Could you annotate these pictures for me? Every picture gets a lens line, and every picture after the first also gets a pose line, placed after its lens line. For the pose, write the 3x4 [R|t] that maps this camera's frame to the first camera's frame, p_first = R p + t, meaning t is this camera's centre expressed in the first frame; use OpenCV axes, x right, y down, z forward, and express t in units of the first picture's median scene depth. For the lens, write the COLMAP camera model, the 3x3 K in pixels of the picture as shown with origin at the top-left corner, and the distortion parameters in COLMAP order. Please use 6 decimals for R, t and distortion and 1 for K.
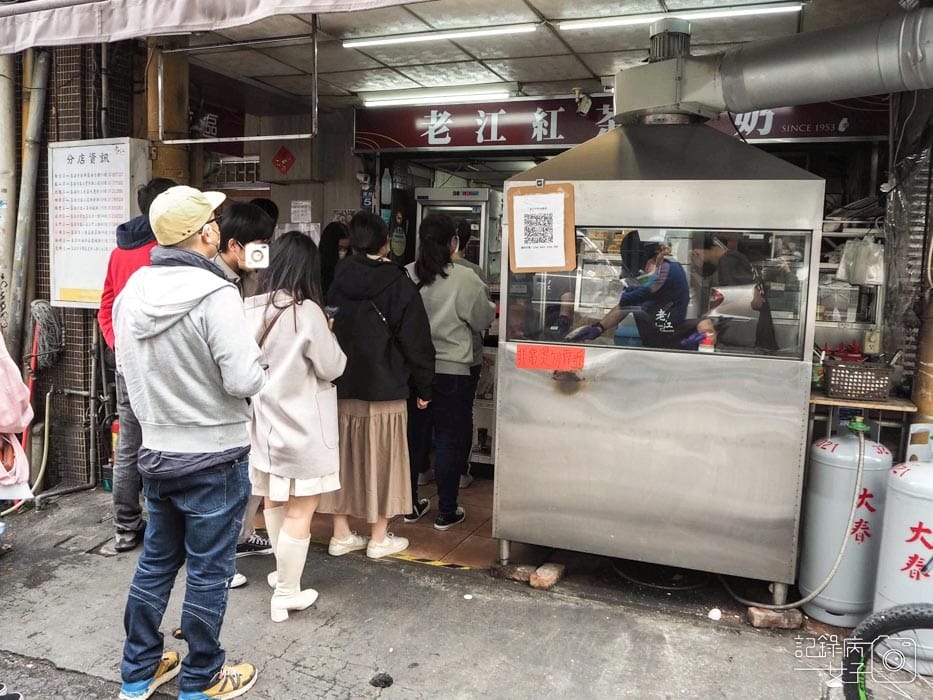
lens RADIAL K [[782.2, 0, 467.3], [0, 782.2, 350.3], [0, 0, 1]] dist [-0.049246, -0.005278]
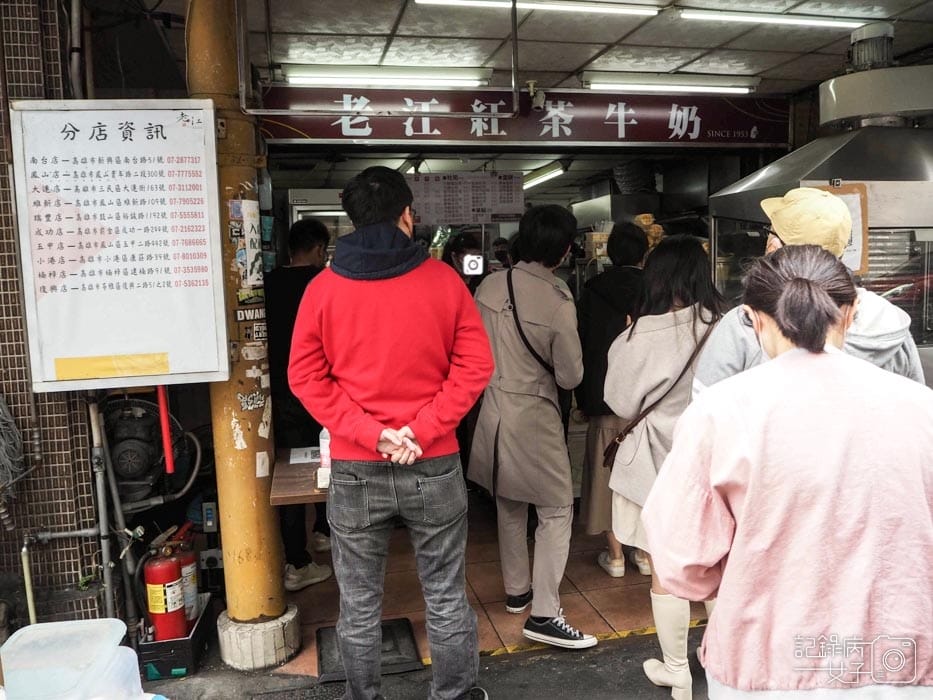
lens RADIAL K [[782.2, 0, 467.2], [0, 782.2, 350.1], [0, 0, 1]] dist [-0.049246, -0.005278]
pose [[0.822855, -0.110754, 0.557354, -0.493122], [0.113802, 0.993071, 0.029325, -0.057511], [-0.556739, 0.039298, 0.829757, 0.300556]]
